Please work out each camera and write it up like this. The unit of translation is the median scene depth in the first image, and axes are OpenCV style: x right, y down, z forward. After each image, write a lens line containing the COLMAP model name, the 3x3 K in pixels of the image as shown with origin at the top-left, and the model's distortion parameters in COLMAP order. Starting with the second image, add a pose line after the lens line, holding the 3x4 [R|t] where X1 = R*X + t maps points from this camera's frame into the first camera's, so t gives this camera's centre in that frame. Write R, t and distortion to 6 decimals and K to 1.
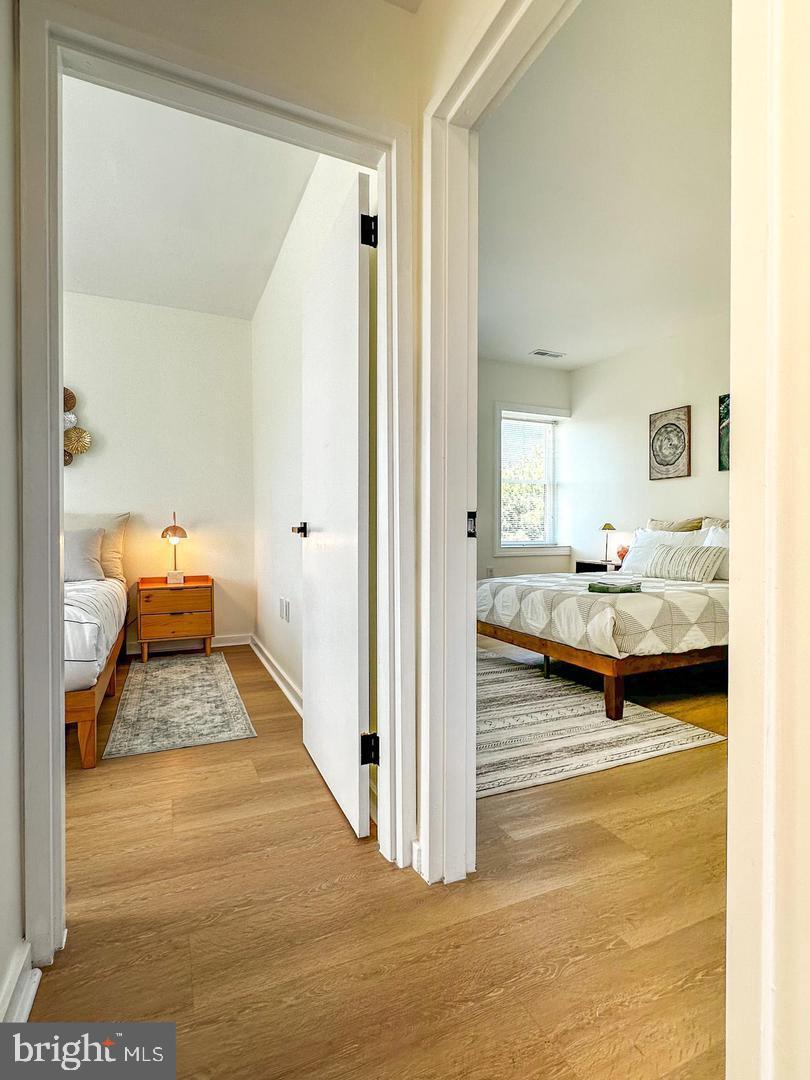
lens RADIAL K [[532.6, 0, 406.6], [0, 532.6, 542.5], [0, 0, 1]] dist [-0.001192, -0.002193]
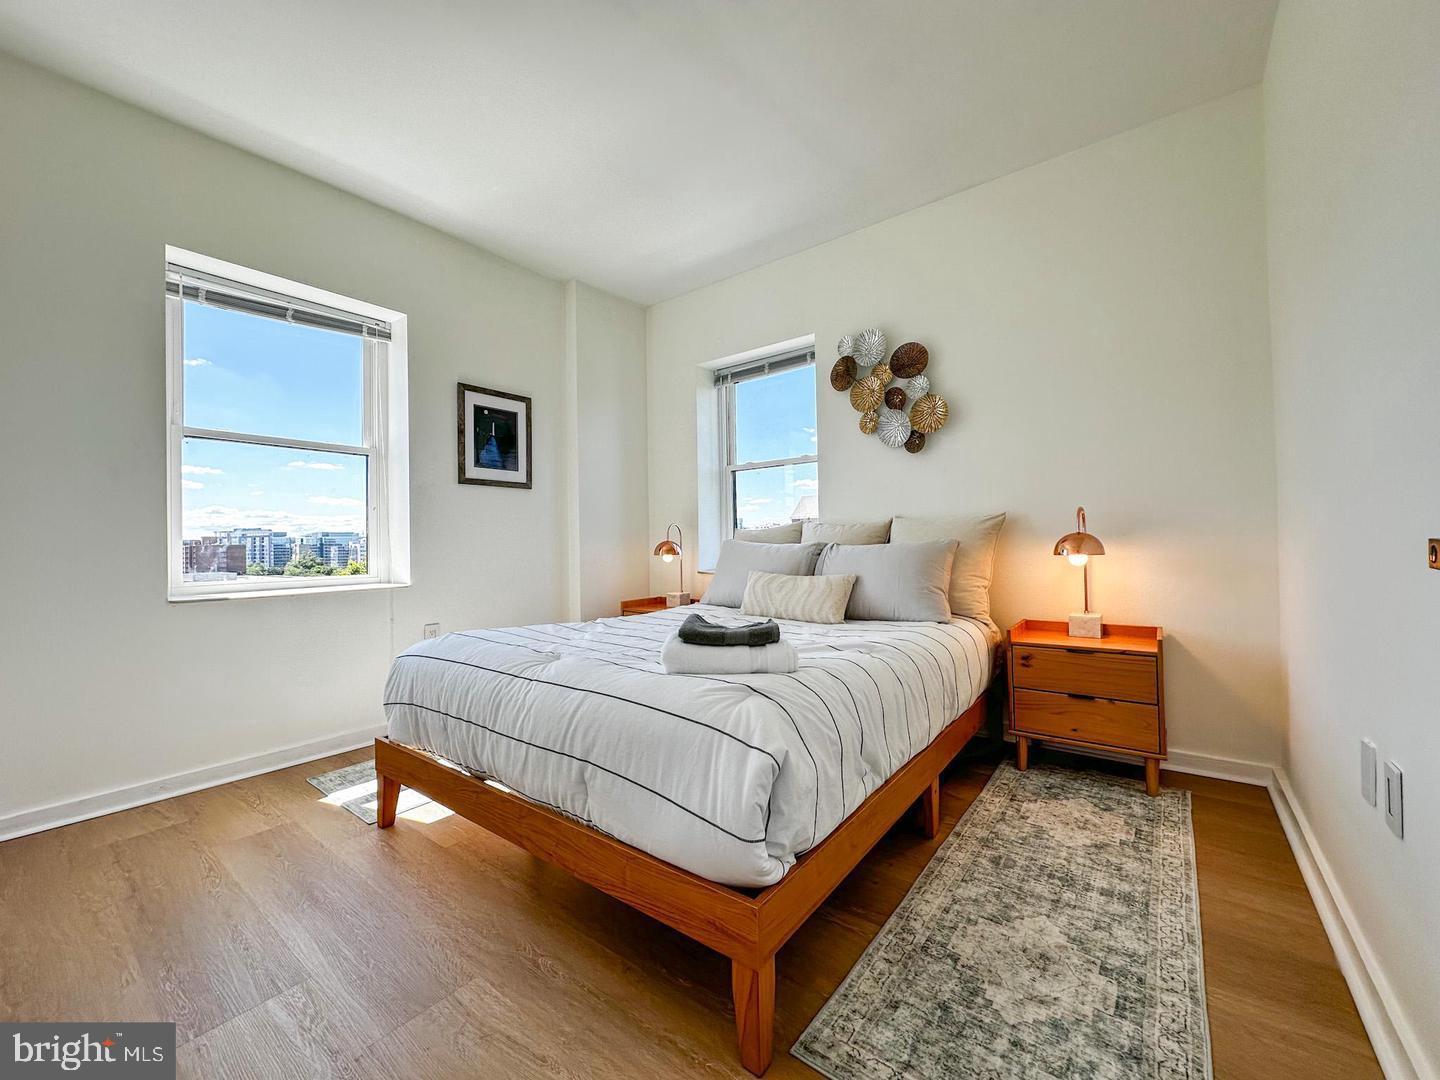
lens RADIAL K [[581.3, 0, 708.2], [0, 581.3, 540.5], [0, 0, 1]] dist [-0.001946, -0.000219]
pose [[0.468810, -0.014572, -0.883179, -0.099420], [-0.001758, 0.999847, -0.017430, -0.013817], [0.883297, 0.009724, 0.468712, 0.435704]]
